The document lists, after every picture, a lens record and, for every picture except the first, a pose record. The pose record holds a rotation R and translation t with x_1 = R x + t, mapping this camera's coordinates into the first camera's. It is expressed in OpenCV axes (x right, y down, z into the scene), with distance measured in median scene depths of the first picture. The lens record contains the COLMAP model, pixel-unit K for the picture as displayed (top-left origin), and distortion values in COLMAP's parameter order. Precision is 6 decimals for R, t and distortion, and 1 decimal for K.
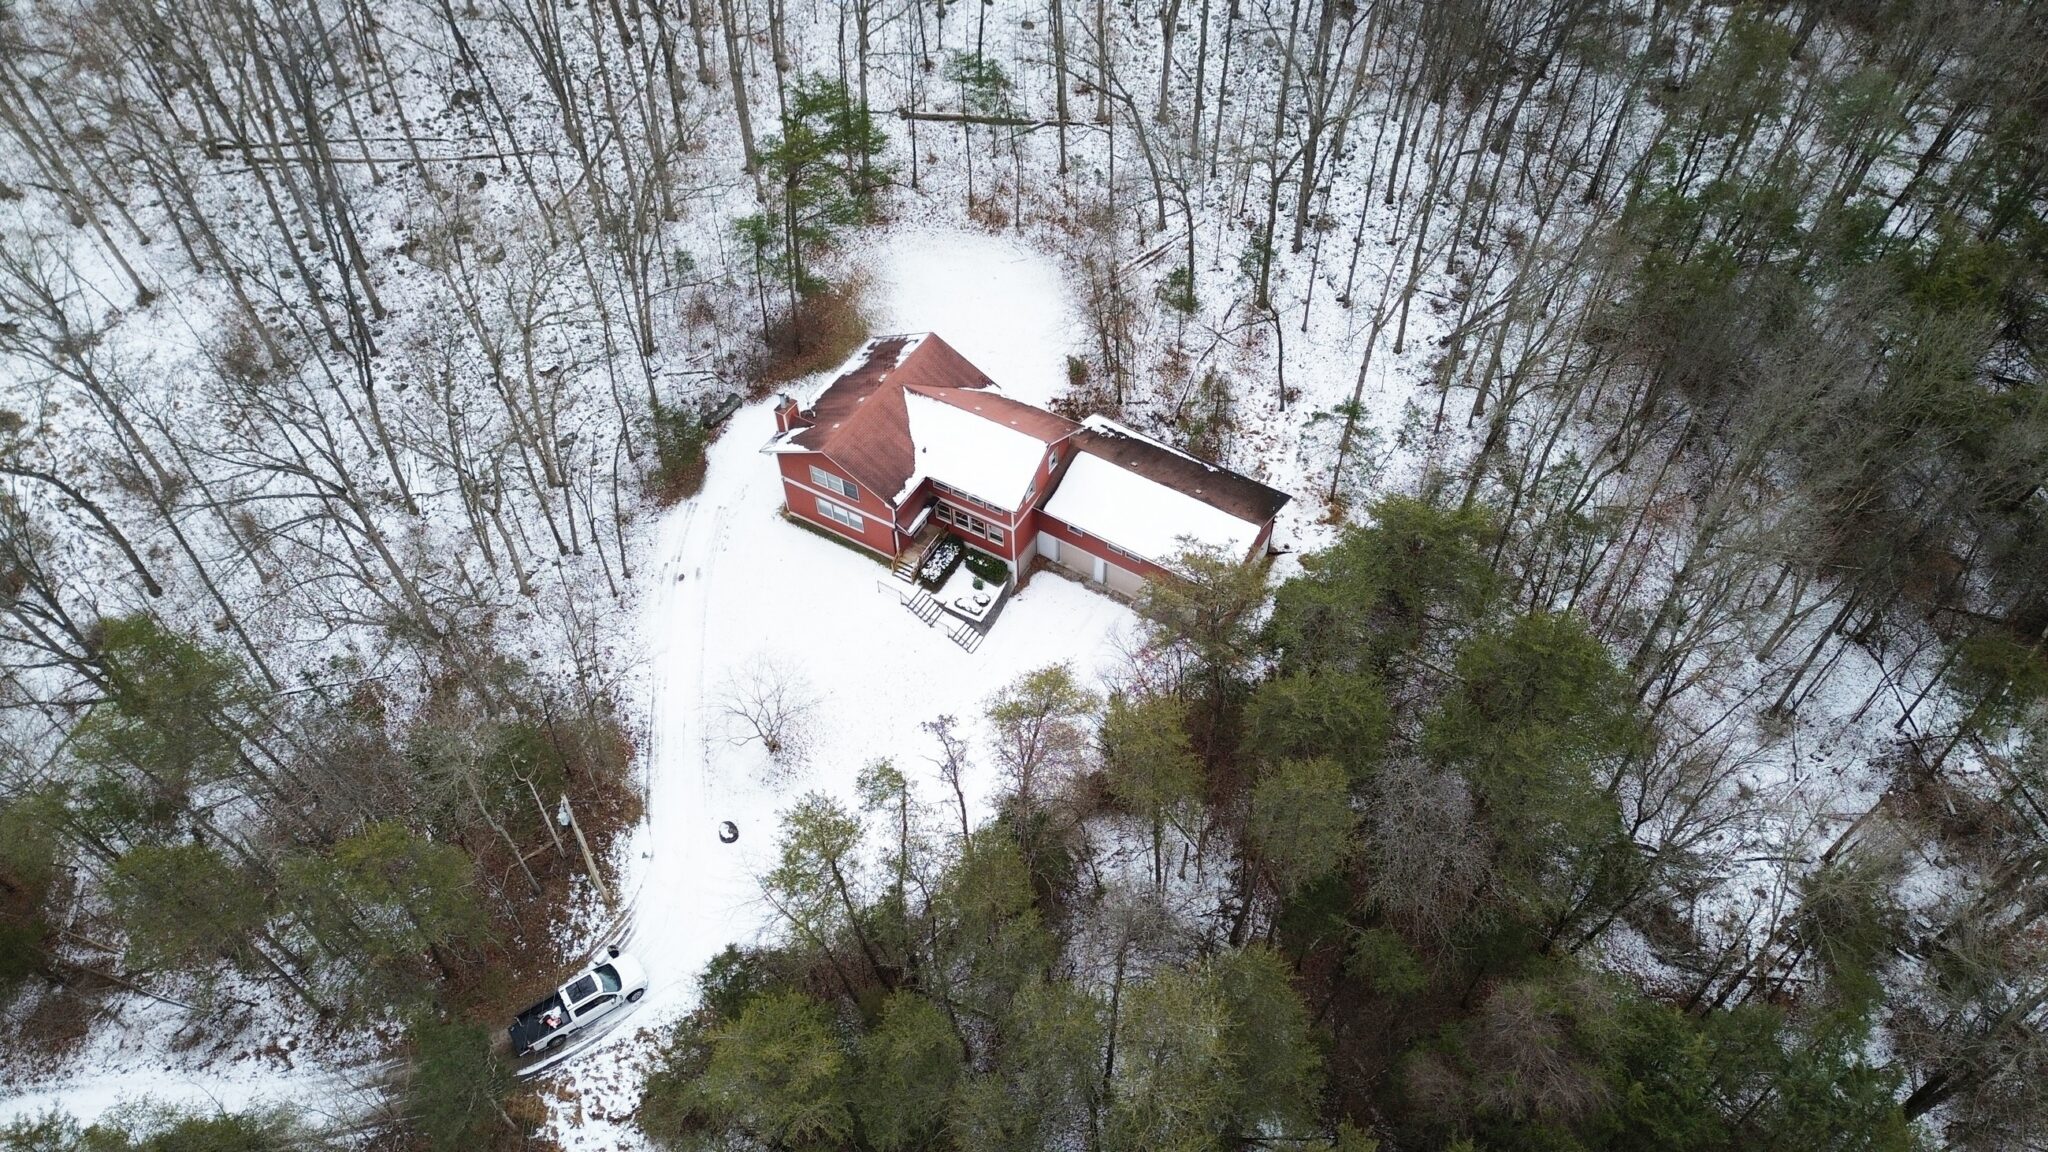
lens RADIAL K [[1450.1, 0, 1016.8], [0, 1450.1, 575.1], [0, 0, 1]] dist [0.037086, -0.026383]
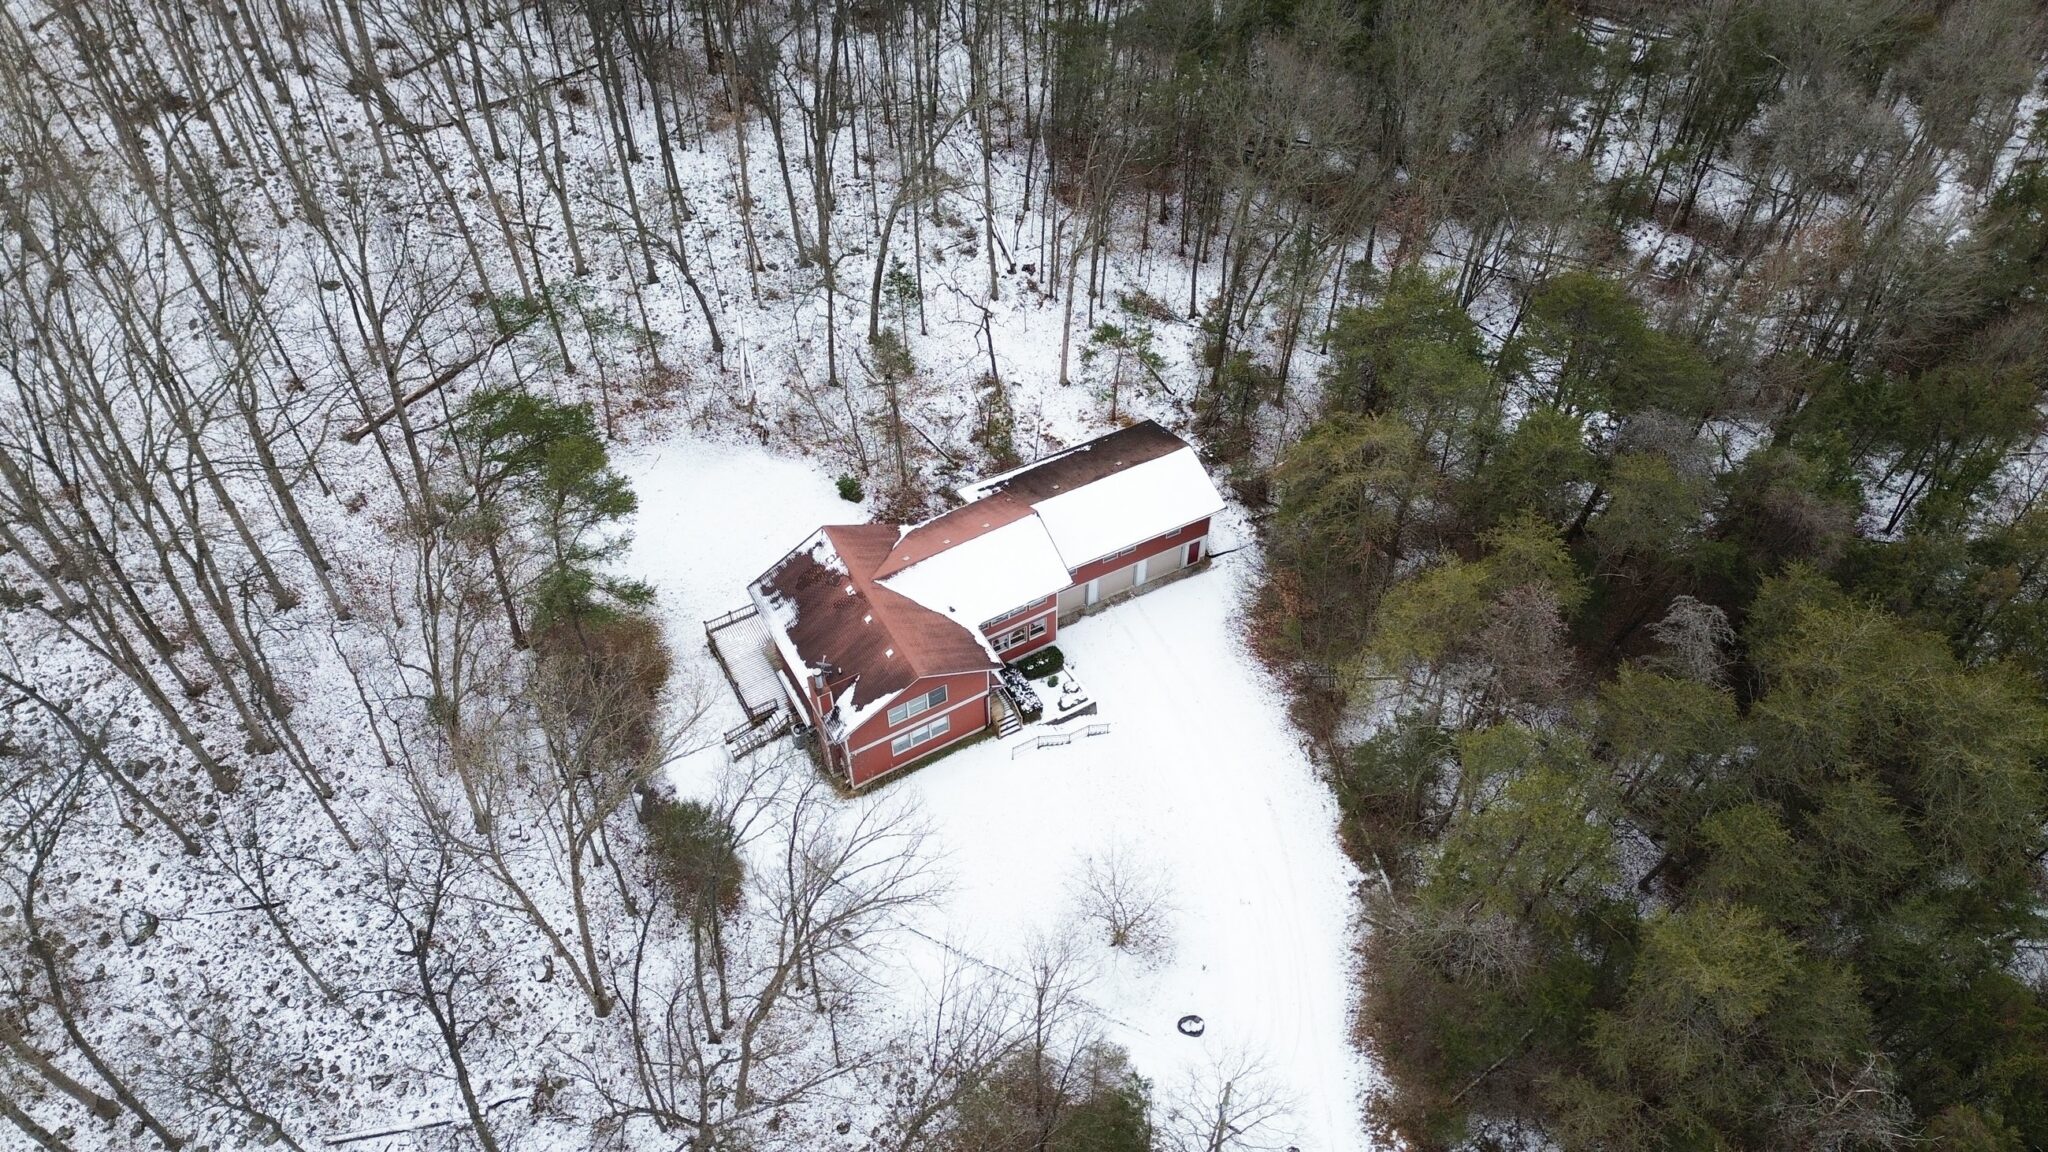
lens RADIAL K [[1450.1, 0, 1026.3], [0, 1450.1, 572.0], [0, 0, 1]] dist [0.037086, -0.026383]
pose [[0.501347, -0.643670, 0.578221, -0.541774], [0.660788, 0.716248, 0.224382, -0.271292], [-0.558578, 0.269589, 0.784419, 0.247671]]
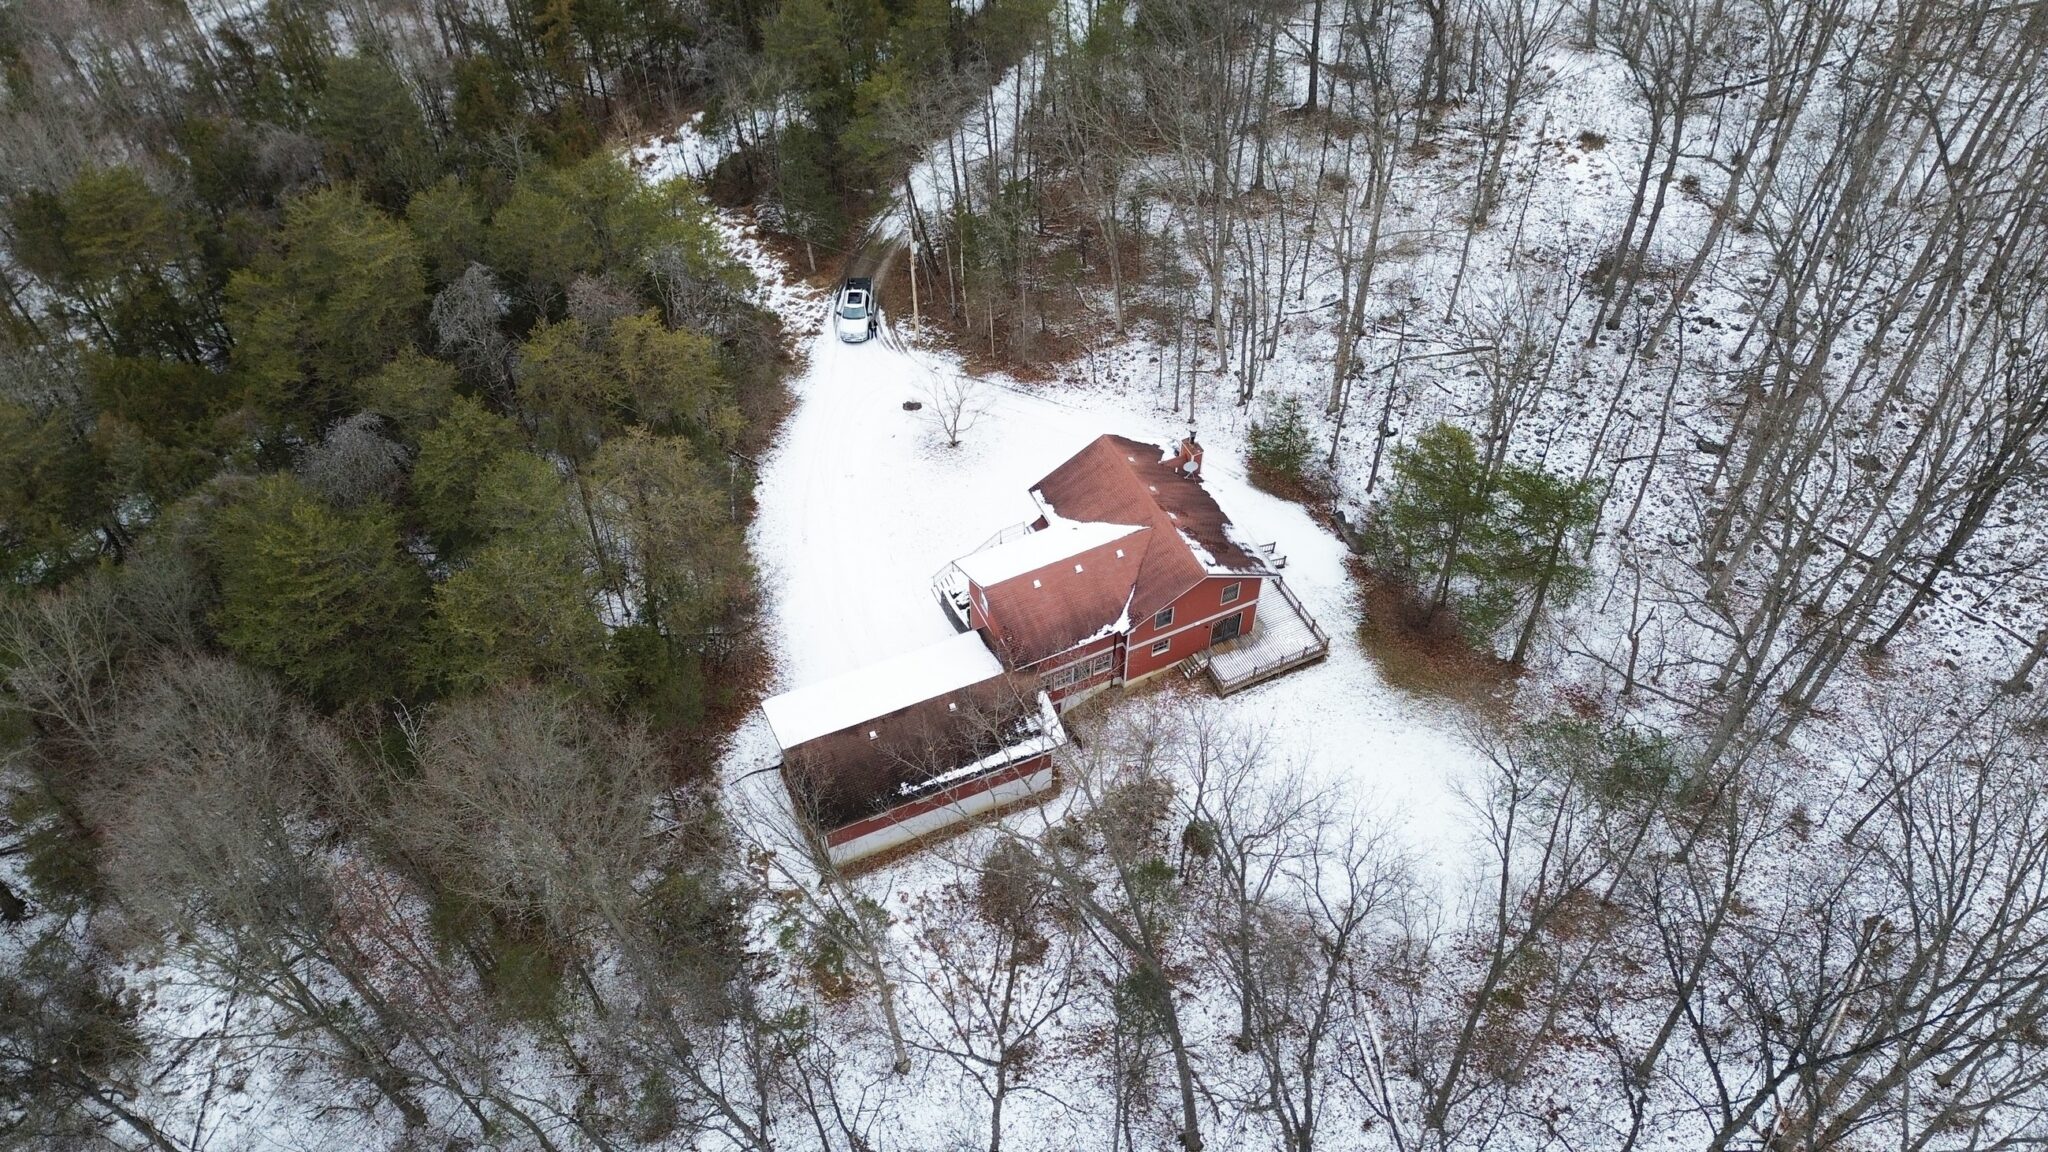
lens RADIAL K [[1450.1, 0, 1027.0], [0, 1450.1, 567.3], [0, 0, 1]] dist [0.037086, -0.026383]
pose [[-0.560402, 0.640432, -0.525163, 0.456802], [-0.624155, 0.090231, 0.776073, -0.782080], [0.544408, 0.762696, 0.349163, 0.659630]]
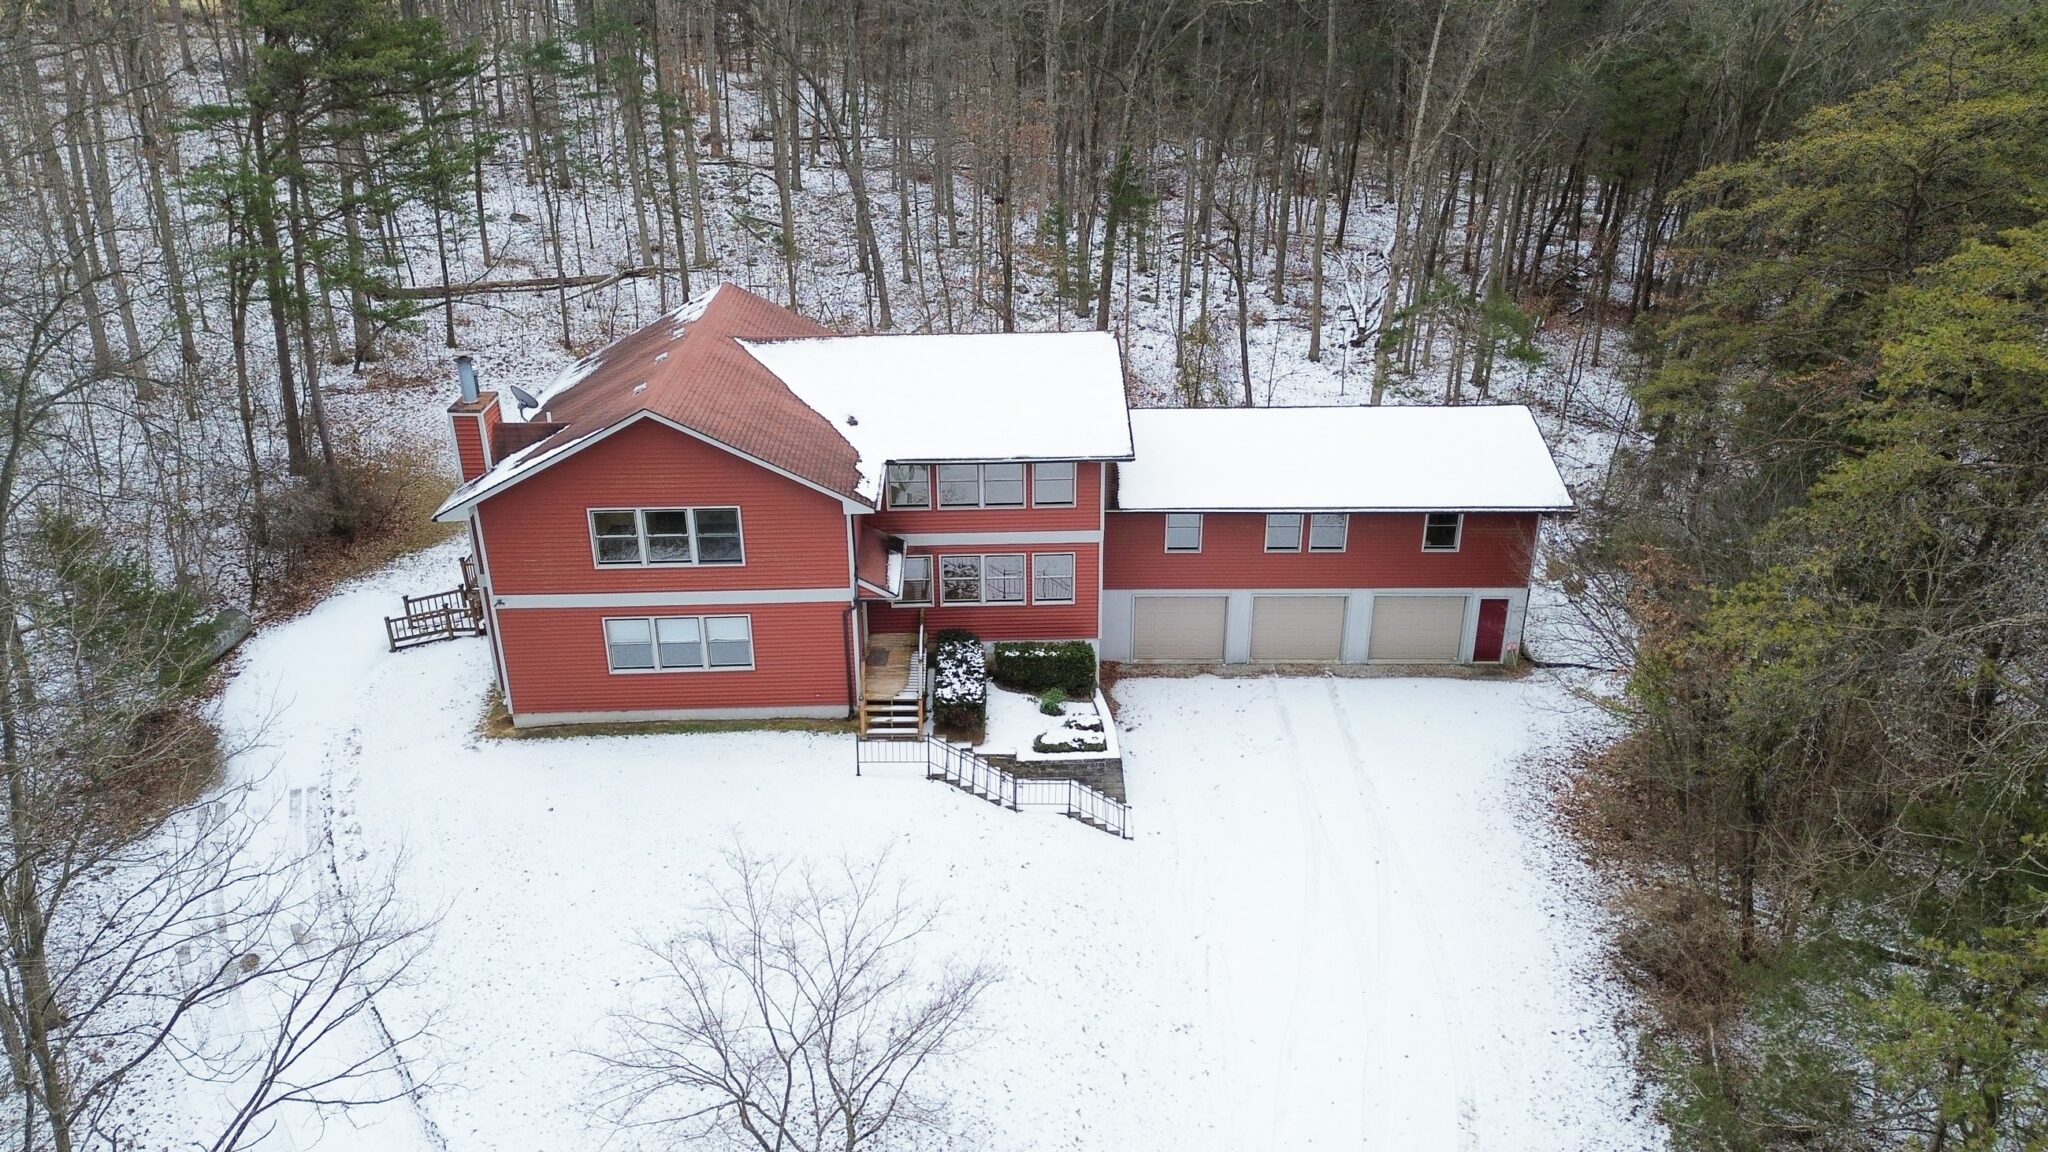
lens RADIAL K [[1450.1, 0, 1010.0], [0, 1450.1, 575.8], [0, 0, 1]] dist [0.037086, -0.026383]
pose [[0.841965, -0.212061, 0.496109, -0.239973], [0.406550, 0.853876, -0.324983, 0.106990], [-0.354699, 0.475317, 0.805147, 0.652149]]
